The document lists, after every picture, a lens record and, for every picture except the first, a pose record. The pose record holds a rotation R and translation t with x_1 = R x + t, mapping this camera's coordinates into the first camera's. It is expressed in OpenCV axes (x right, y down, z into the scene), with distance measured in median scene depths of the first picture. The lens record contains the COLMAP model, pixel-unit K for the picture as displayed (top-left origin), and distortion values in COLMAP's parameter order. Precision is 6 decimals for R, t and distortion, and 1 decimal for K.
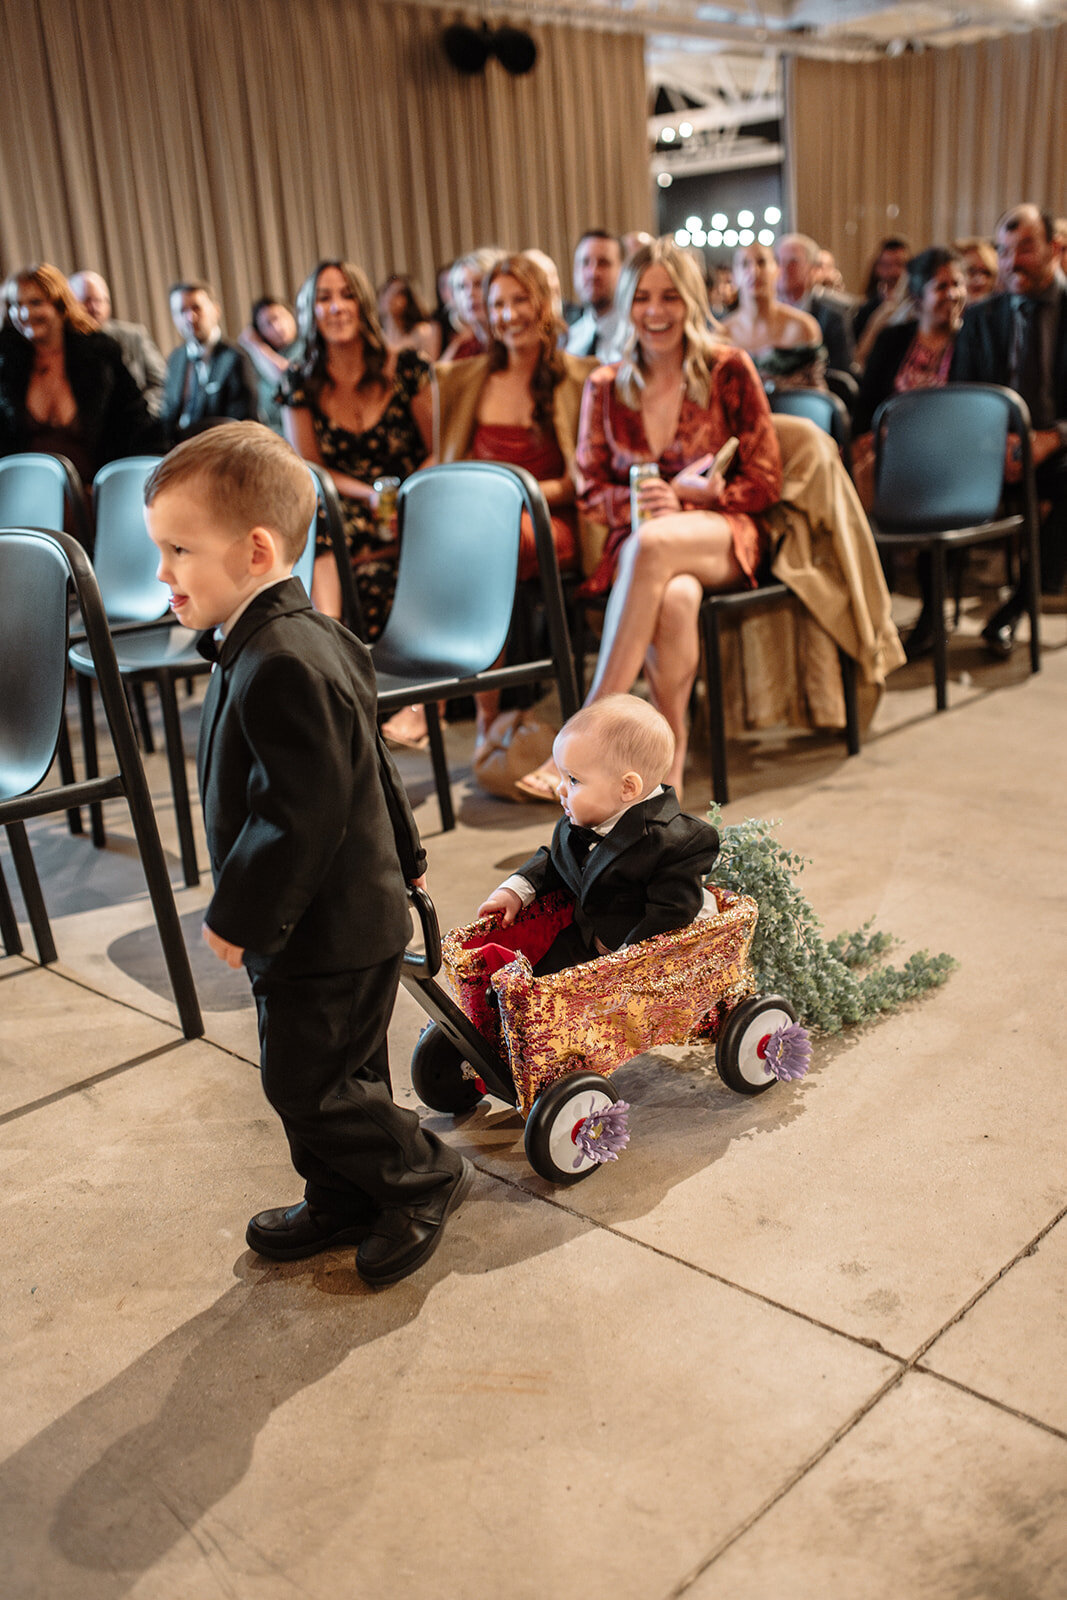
lens RADIAL K [[1563.7, 0, 536.2], [0, 1563.7, 729.6], [0, 0, 1]] dist [-0.062236, 0.128330]
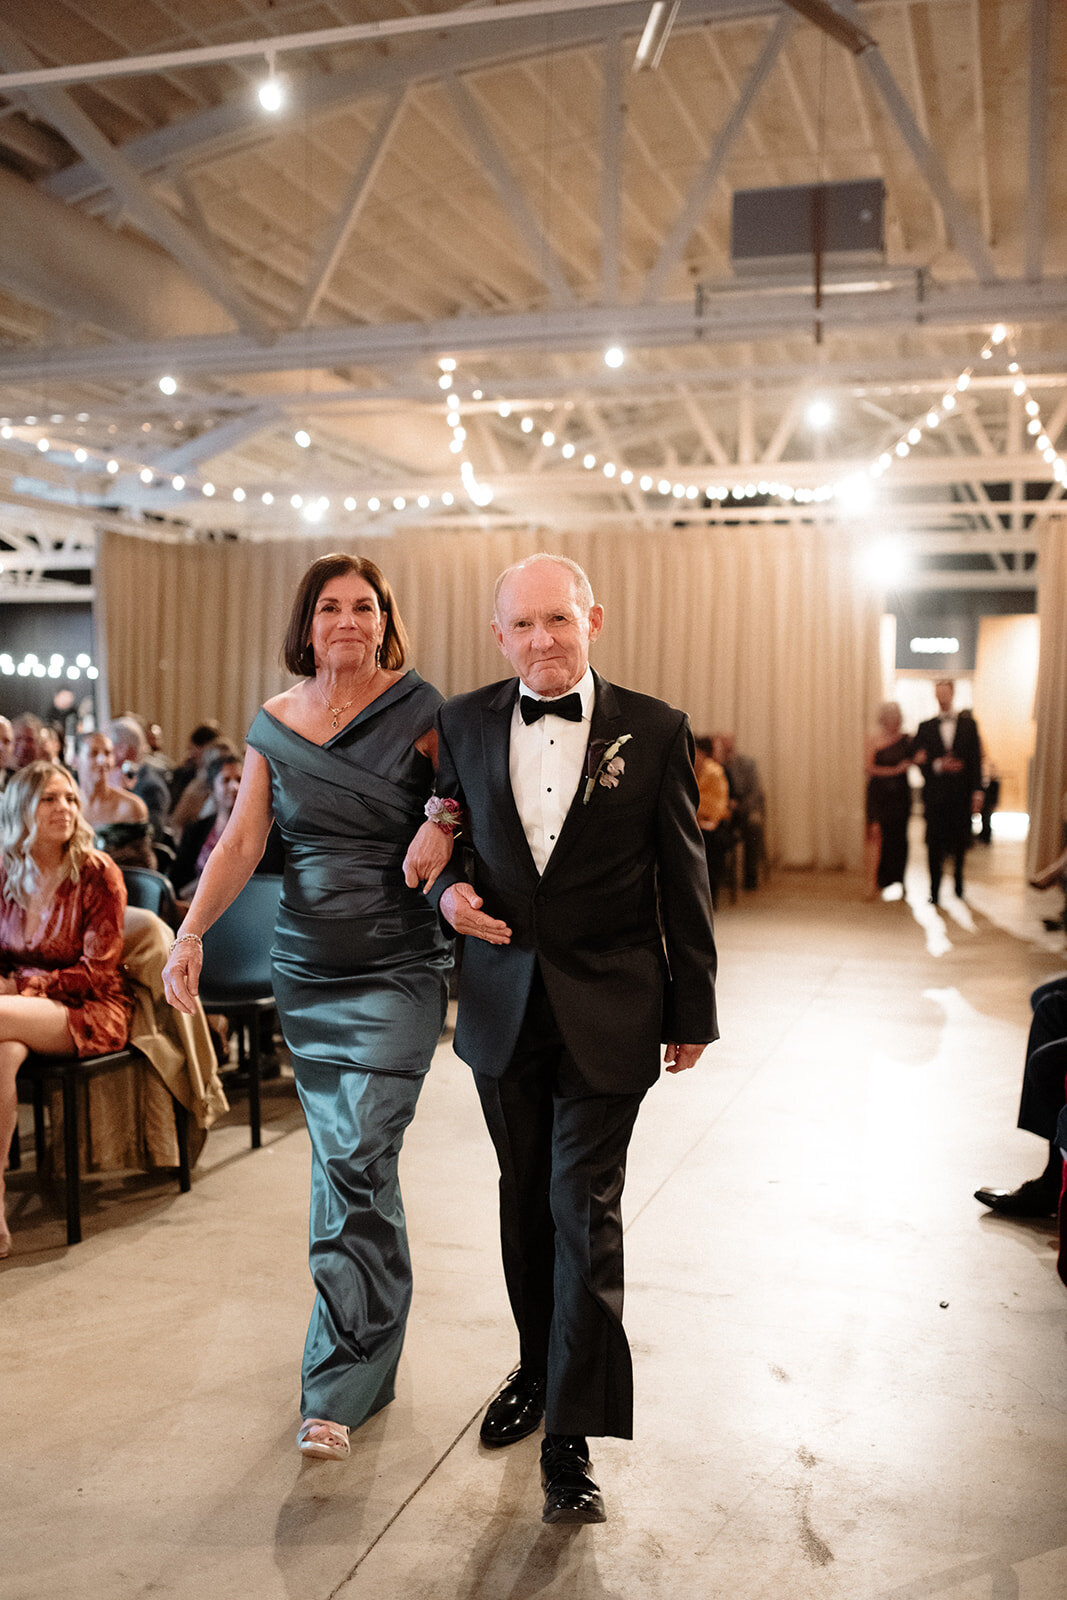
lens RADIAL K [[1518.2, 0, 533.5], [0, 1518.2, 800.0], [0, 0, 1]] dist [-0.038254, 0.010871]
pose [[0.898836, 0.061427, 0.433958, -0.074377], [0.035136, 0.976844, -0.211049, -0.022295], [-0.436874, 0.204946, 0.875864, -0.177988]]
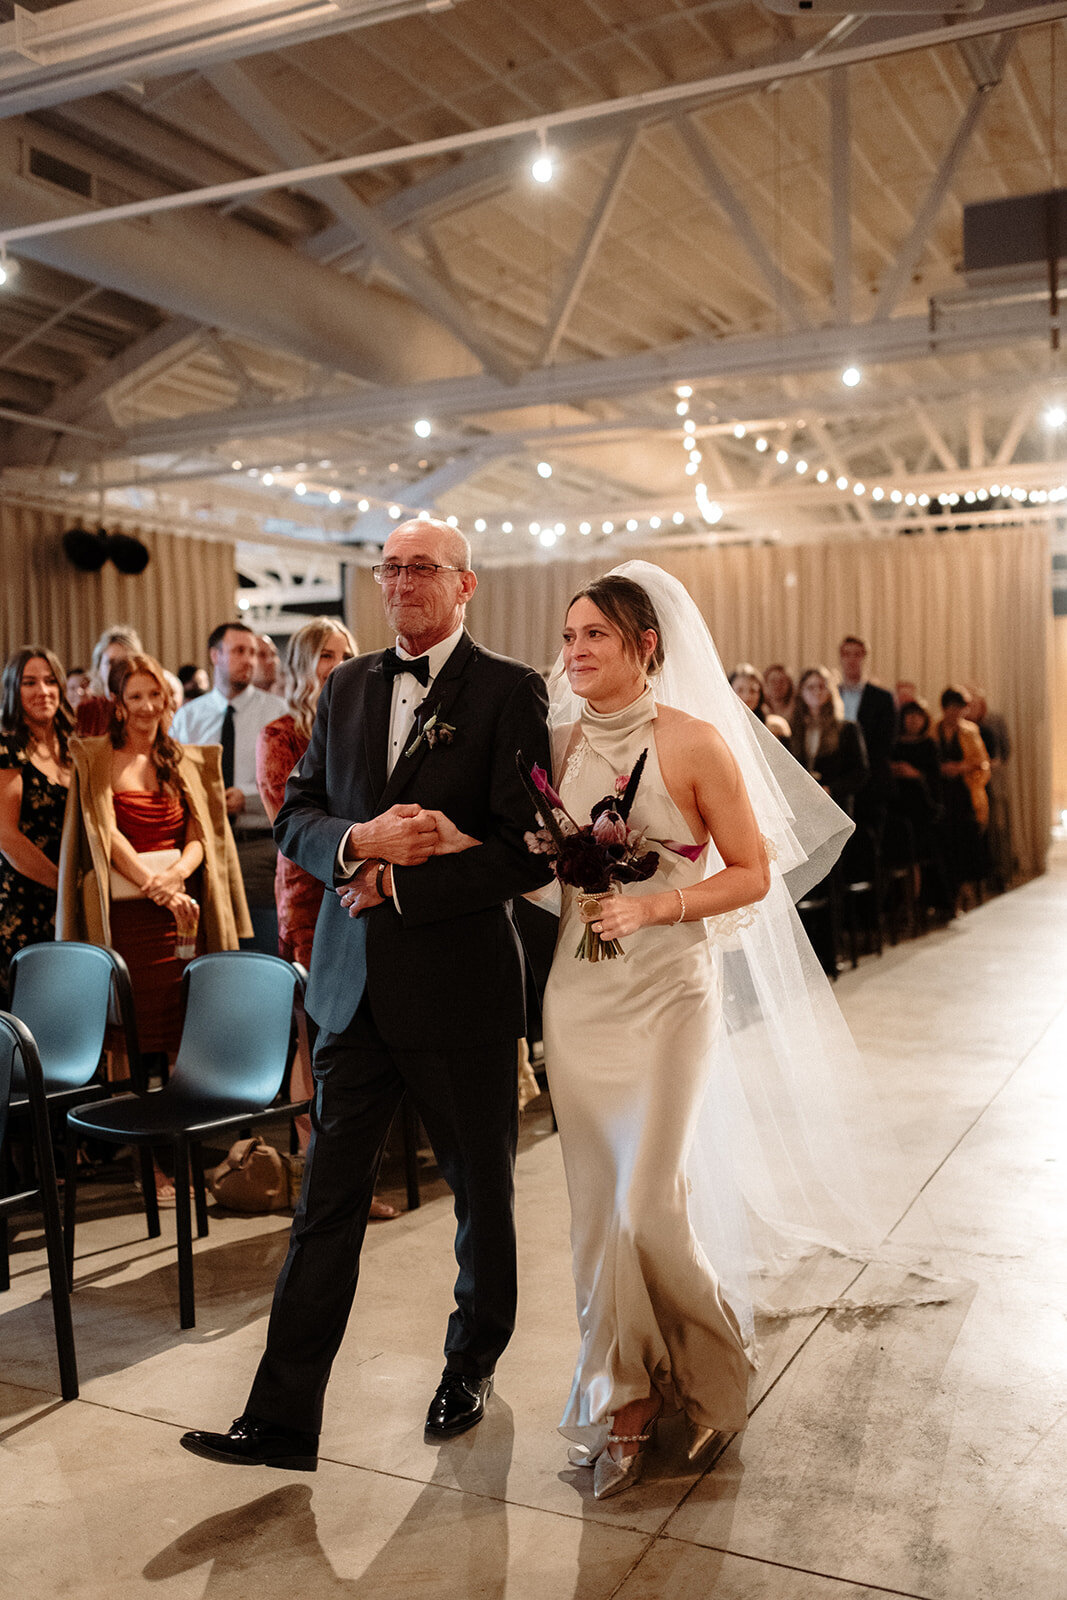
lens RADIAL K [[1523.1, 0, 533.5], [0, 1523.1, 800.0], [0, 0, 1]] dist [-0.068376, 0.107606]
pose [[0.953215, 0.040109, 0.299621, -0.161470], [0.030171, 0.973587, -0.226316, 0.005306], [-0.300784, 0.224768, 0.926827, -0.249899]]
